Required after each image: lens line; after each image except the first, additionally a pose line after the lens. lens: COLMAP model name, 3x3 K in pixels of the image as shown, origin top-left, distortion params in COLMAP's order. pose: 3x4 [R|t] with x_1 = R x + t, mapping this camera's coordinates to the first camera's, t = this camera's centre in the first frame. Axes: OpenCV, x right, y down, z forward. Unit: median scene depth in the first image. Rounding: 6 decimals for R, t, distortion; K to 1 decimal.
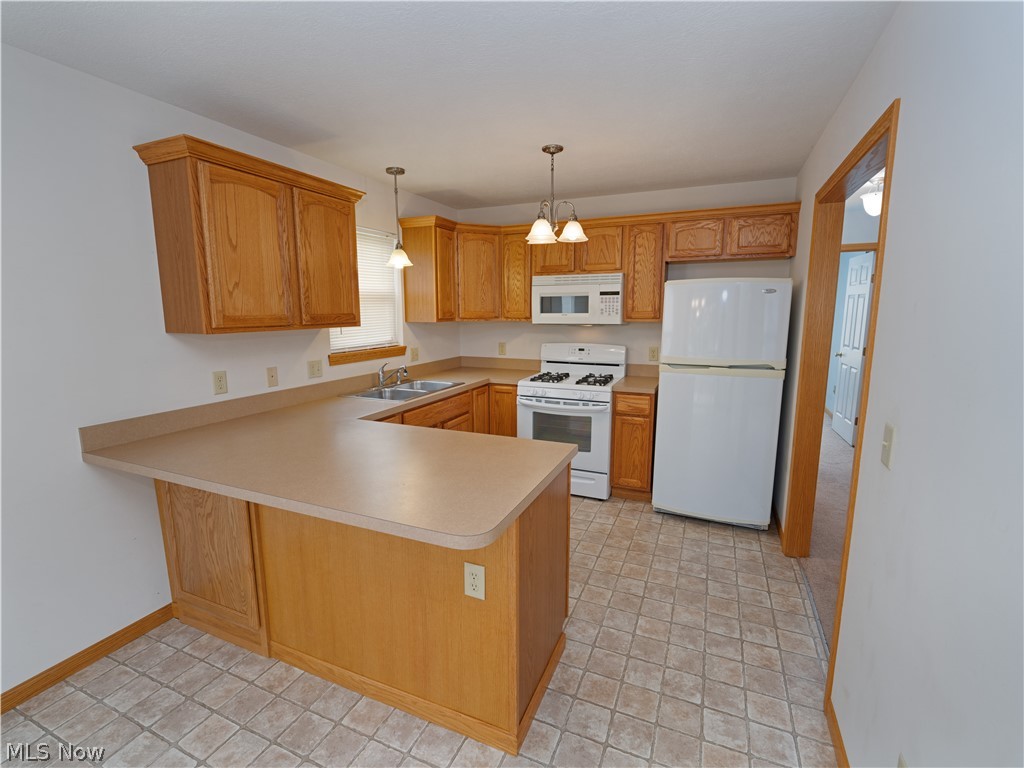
lens RADIAL K [[466.5, 0, 510.0], [0, 466.5, 383.0], [0, 0, 1]] dist [-0.001853, -0.005297]
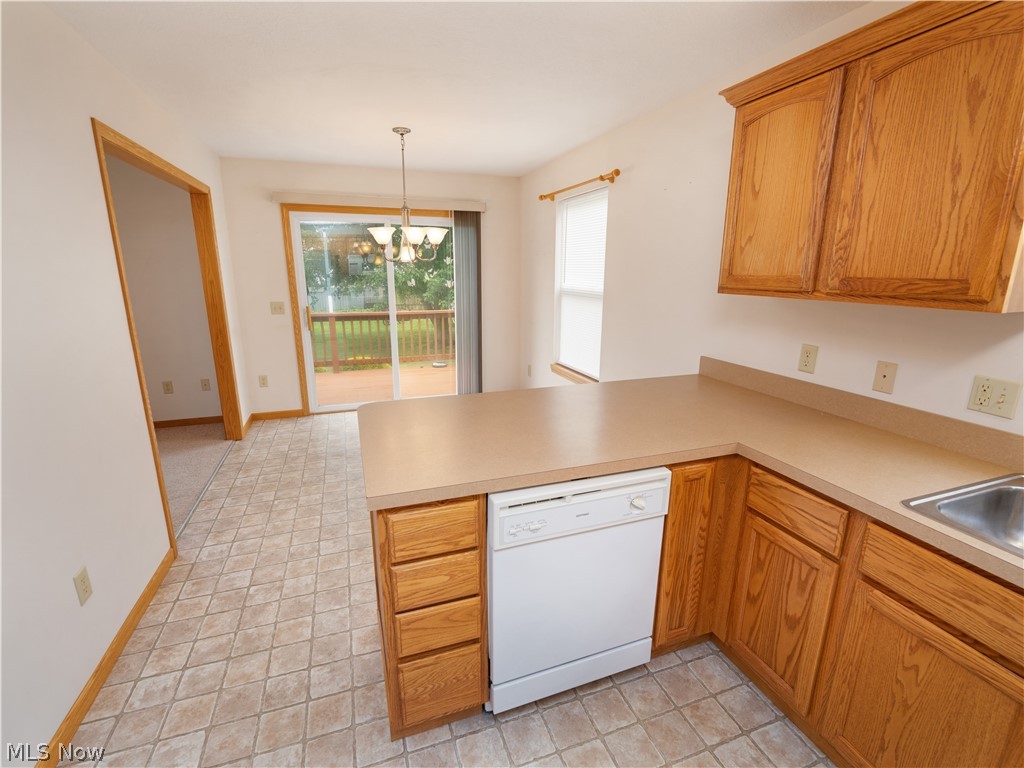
lens RADIAL K [[466.5, 0, 510.0], [0, 466.5, 383.0], [0, 0, 1]] dist [-0.001853, -0.005297]
pose [[-0.730210, 0.166112, -0.662722, 0.219729], [-0.106825, 0.930305, 0.350885, -0.134805], [0.674820, 0.327015, -0.661573, 0.840102]]
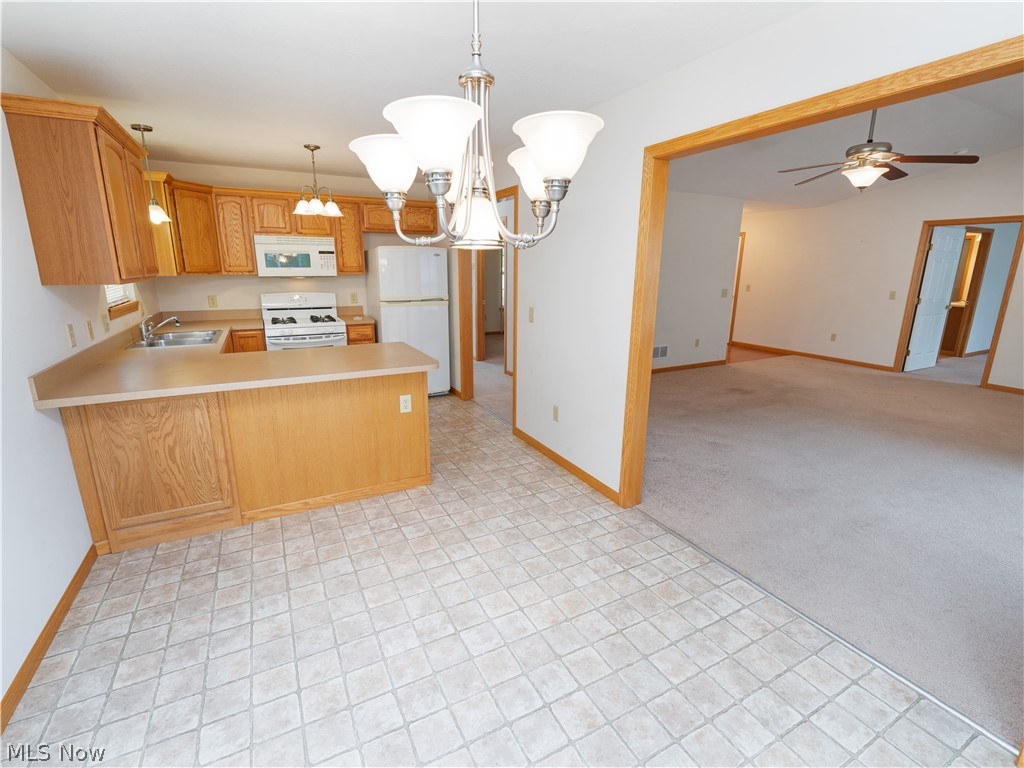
lens RADIAL K [[466.5, 0, 510.0], [0, 466.5, 383.0], [0, 0, 1]] dist [-0.001853, -0.005297]
pose [[0.623016, -0.183432, 0.760397, -0.567357], [0.113767, 0.983027, 0.143925, 0.044591], [-0.773892, -0.003160, 0.633310, -0.263695]]
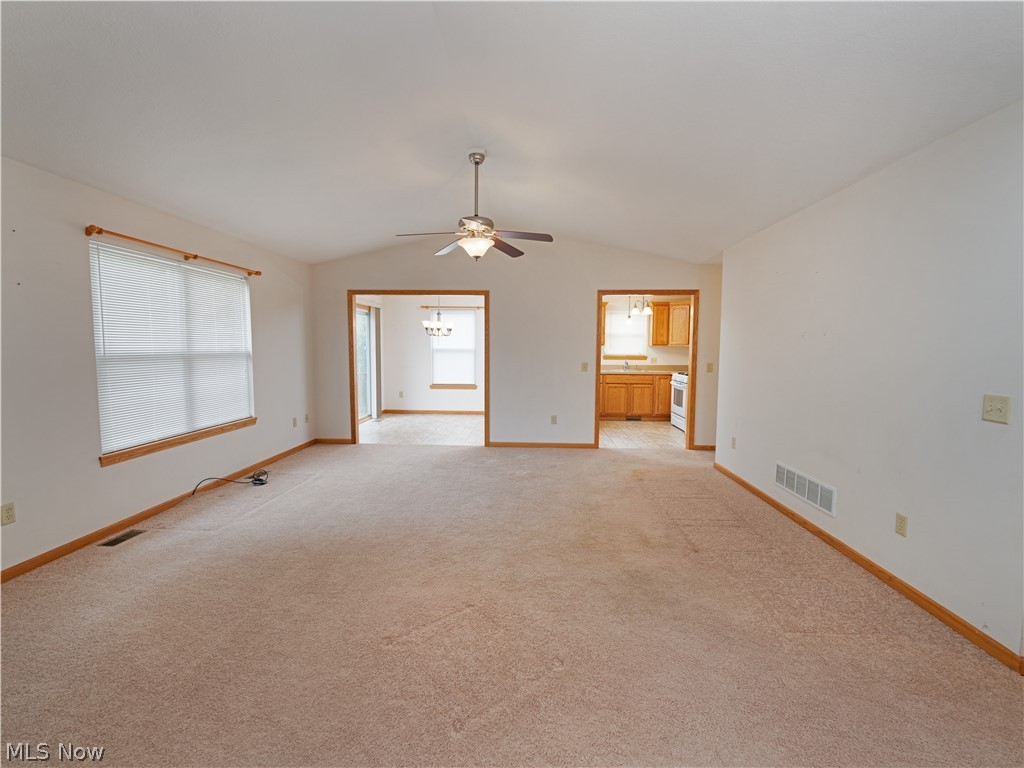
lens RADIAL K [[466.5, 0, 510.0], [0, 466.5, 383.0], [0, 0, 1]] dist [-0.001853, -0.005297]
pose [[0.350283, 0.080811, -0.933151, 1.906753], [-0.154028, 0.987678, 0.027715, 0.104898], [0.923892, 0.134023, 0.358414, -0.500862]]
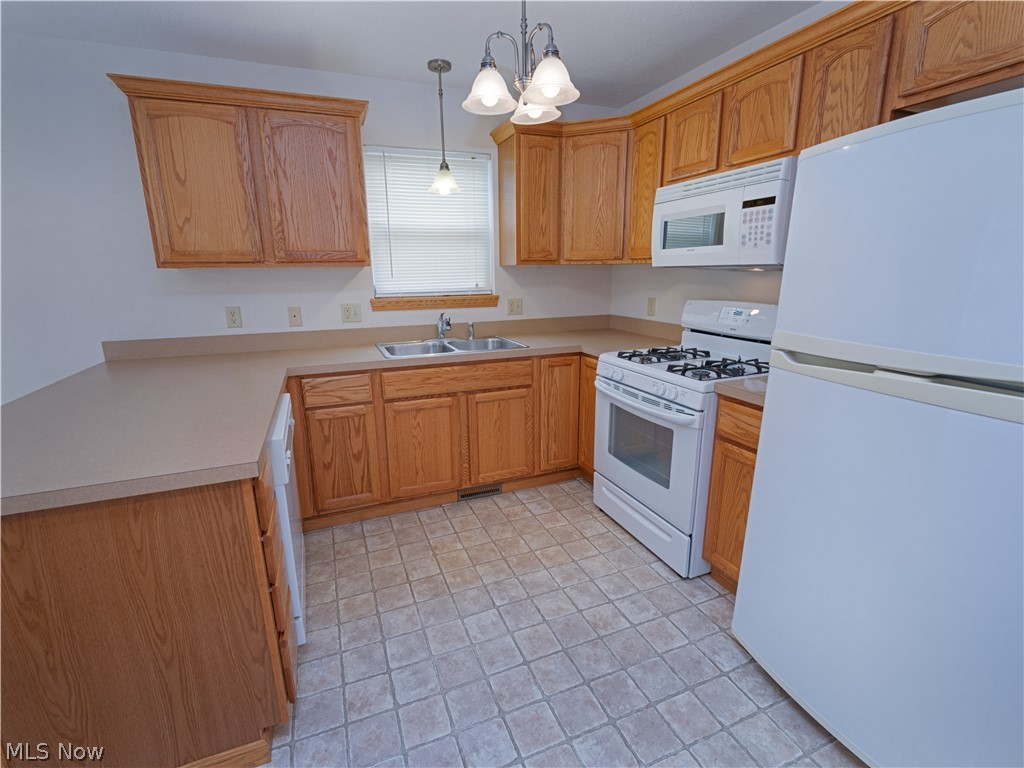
lens RADIAL K [[466.5, 0, 510.0], [0, 466.5, 383.0], [0, 0, 1]] dist [-0.001853, -0.005297]
pose [[0.713950, 0.160888, -0.681462, 0.416614], [-0.101794, 0.986753, 0.126318, -0.036121], [0.692757, -0.020816, 0.720870, 0.461689]]
